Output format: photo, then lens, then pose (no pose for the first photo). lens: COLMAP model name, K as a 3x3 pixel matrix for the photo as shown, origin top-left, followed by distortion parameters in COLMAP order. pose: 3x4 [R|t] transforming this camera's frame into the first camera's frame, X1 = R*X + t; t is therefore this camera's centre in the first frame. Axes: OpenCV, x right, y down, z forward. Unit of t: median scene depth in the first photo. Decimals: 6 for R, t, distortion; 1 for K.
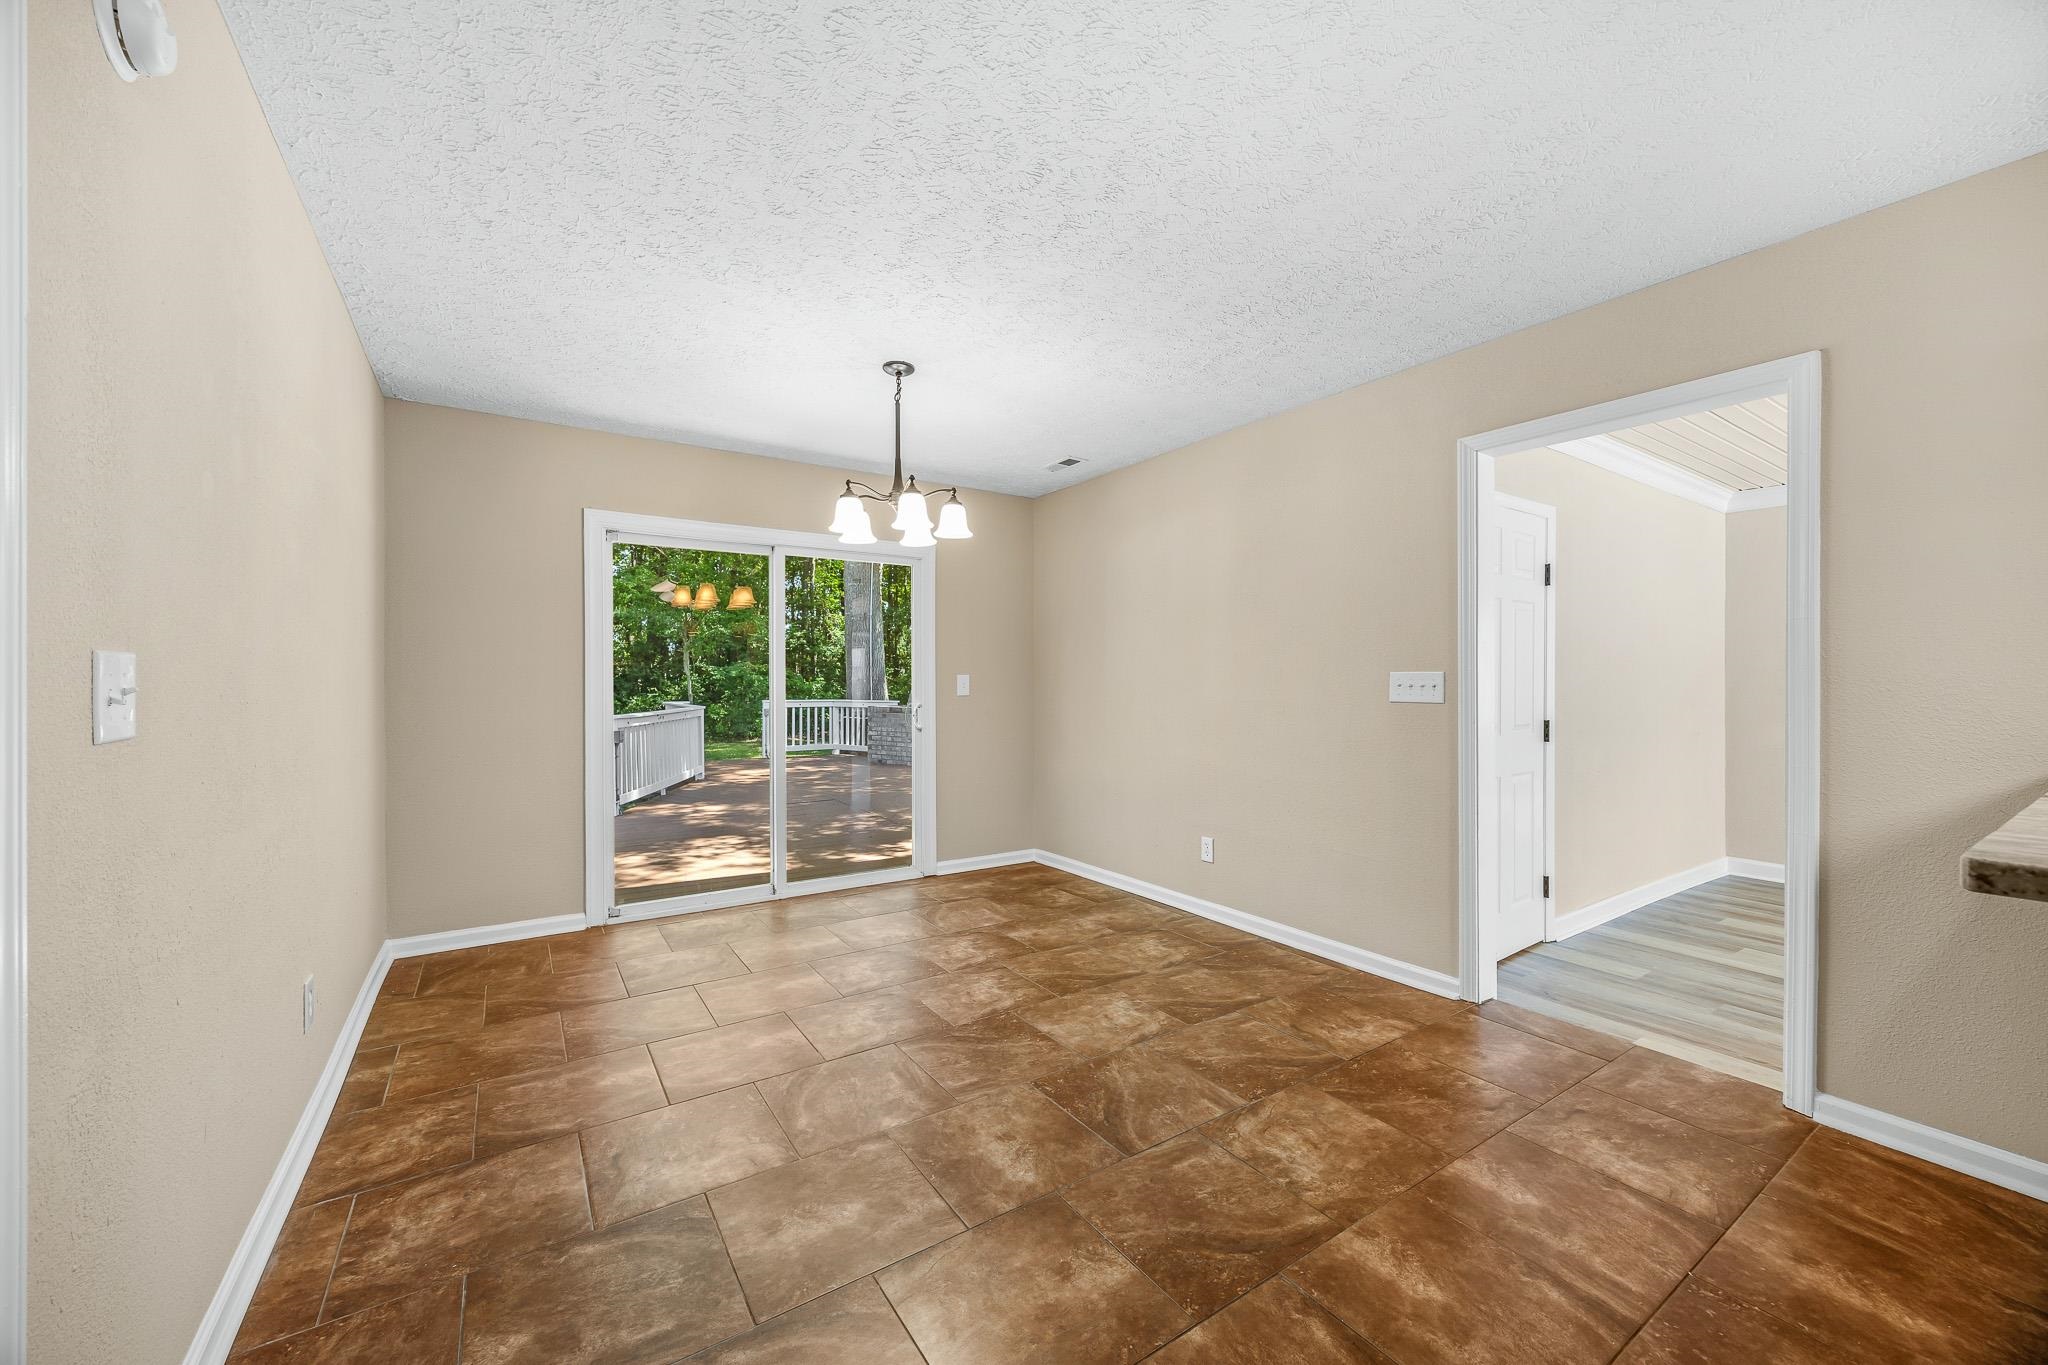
lens RADIAL K [[803.1, 0, 1026.5], [0, 803.1, 689.8], [0, 0, 1]] dist [0.000342, 0.000161]
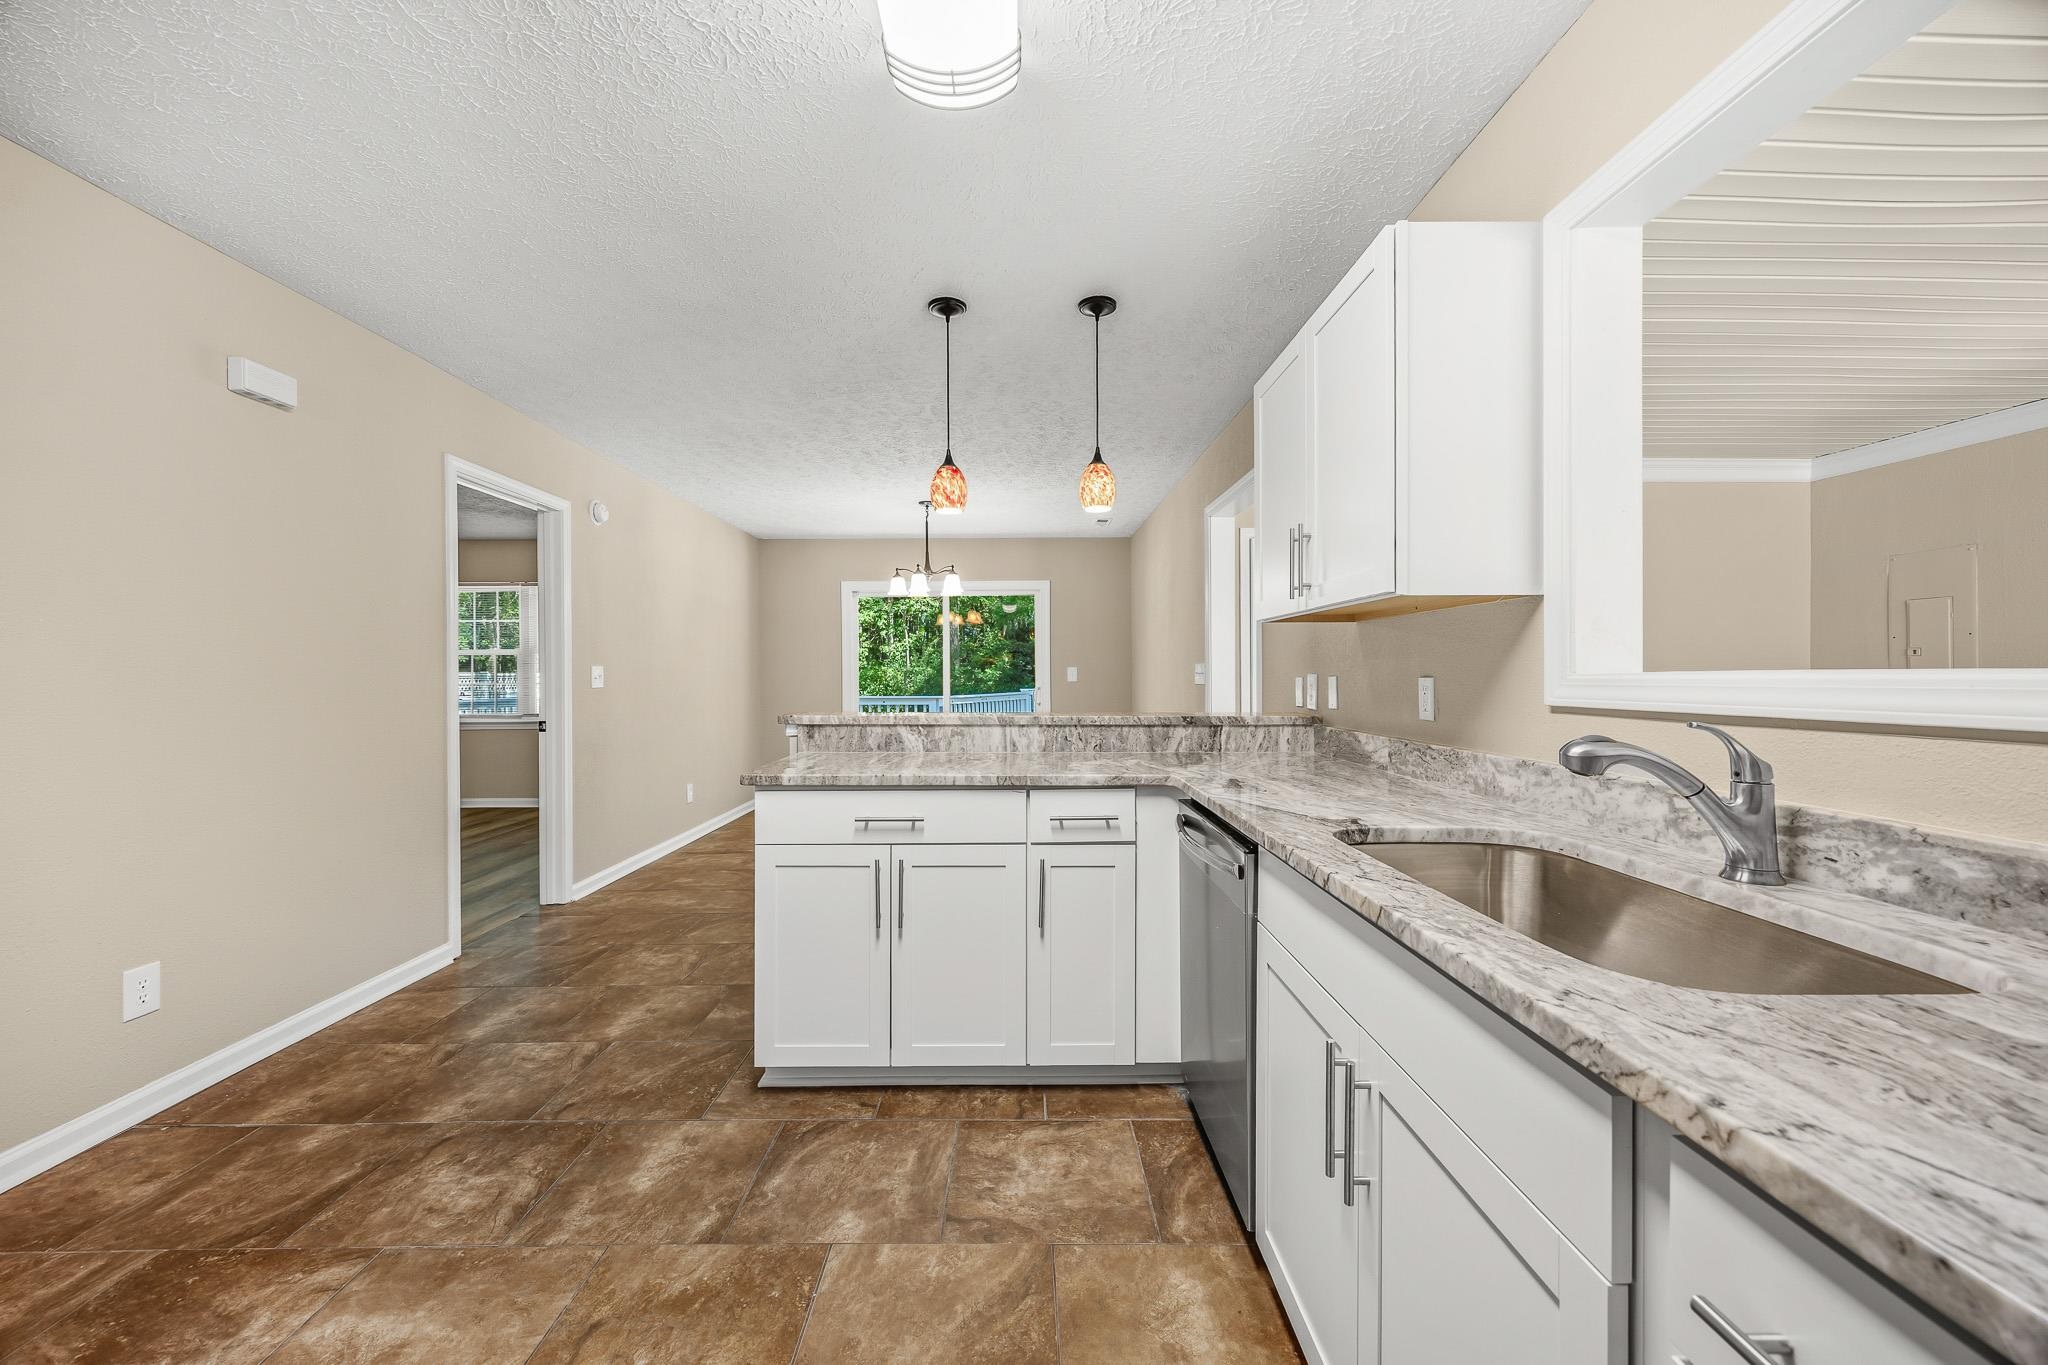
lens RADIAL K [[792.8, 0, 1011.4], [0, 792.8, 677.2], [0, 0, 1]] dist [-0.001739, -0.000149]
pose [[0.830366, -0.001443, -0.557216, 0.923014], [-0.000978, 0.999991, -0.004047, 0.006161], [0.557217, 0.003905, 0.830358, -0.364978]]
